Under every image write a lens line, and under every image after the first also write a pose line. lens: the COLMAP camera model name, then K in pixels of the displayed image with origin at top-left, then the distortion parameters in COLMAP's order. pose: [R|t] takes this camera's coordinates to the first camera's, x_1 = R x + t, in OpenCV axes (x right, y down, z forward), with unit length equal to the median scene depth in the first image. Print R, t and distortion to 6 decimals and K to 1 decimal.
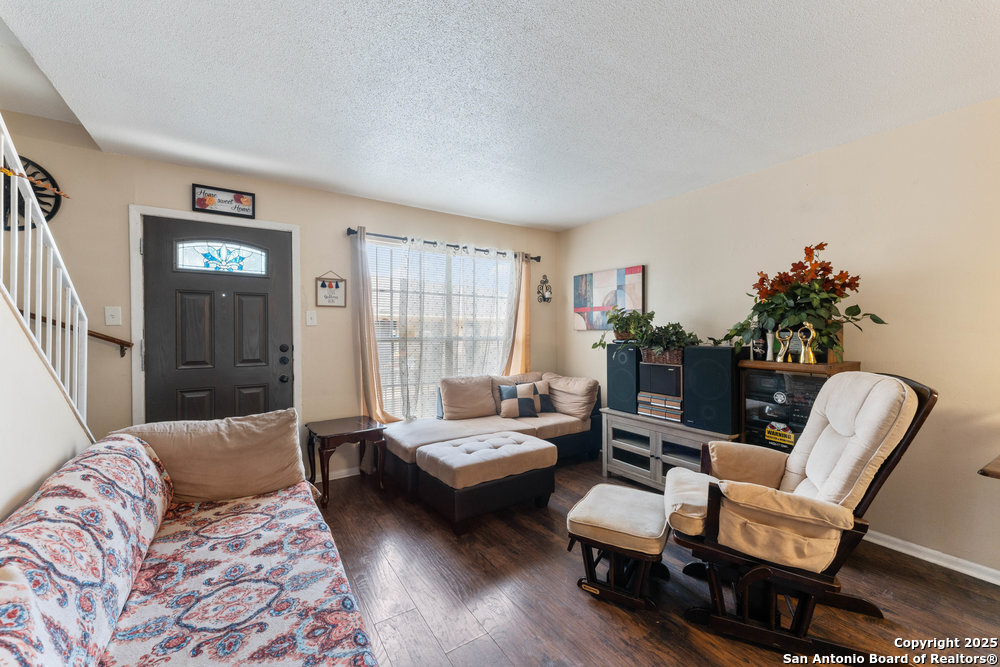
lens RADIAL K [[409.8, 0, 505.7], [0, 409.8, 324.9], [0, 0, 1]] dist [0.001232, 0.000051]
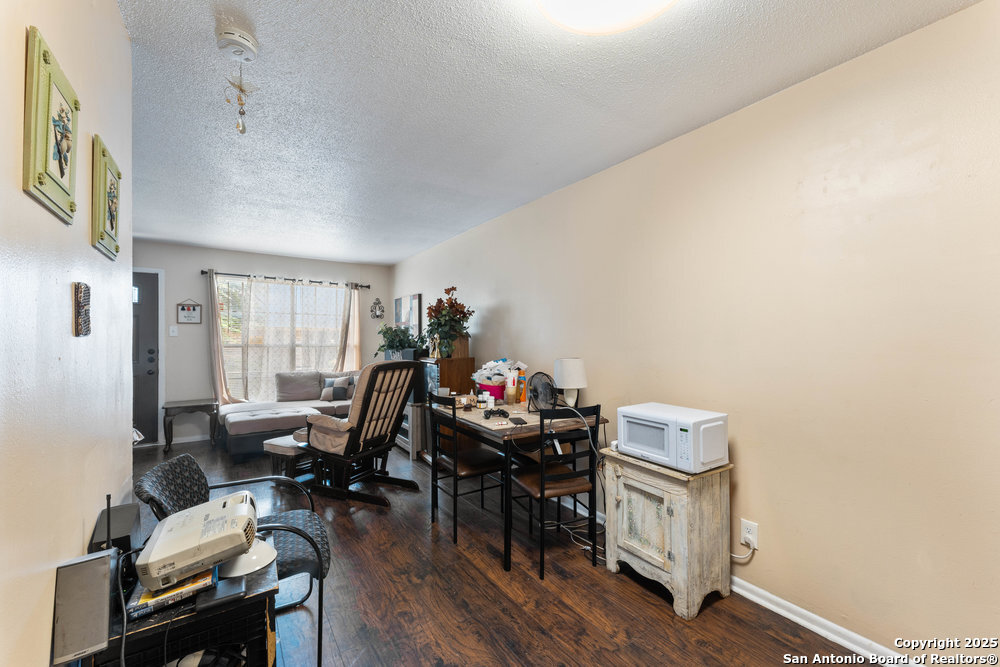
lens RADIAL K [[409.8, 0, 505.7], [0, 409.8, 324.9], [0, 0, 1]] dist [0.001232, 0.000051]
pose [[0.999820, -0.001631, 0.018902, 0.666199], [0.002051, 0.999751, -0.022227, -0.003899], [-0.018861, 0.022262, 0.999574, -0.479858]]
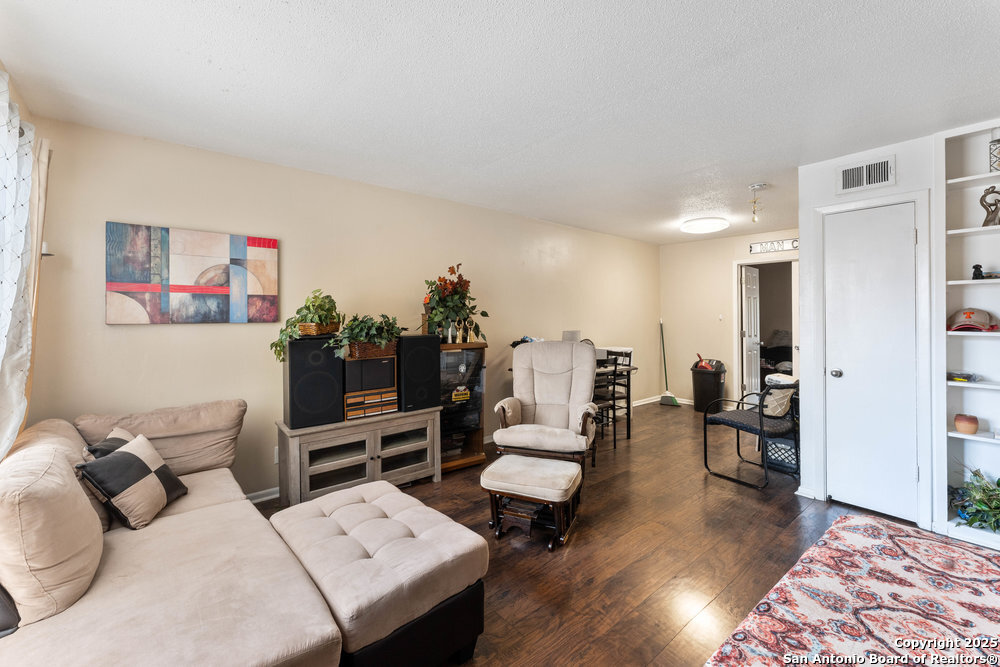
lens RADIAL K [[401.3, 0, 499.7], [0, 401.3, 313.5], [0, 0, 1]] dist [0.000588, -0.000066]
pose [[-0.107274, 0.009309, 0.994186, -0.515054], [-0.007459, 0.999920, -0.010167, -0.000066], [-0.994201, -0.008506, -0.107196, 0.718996]]
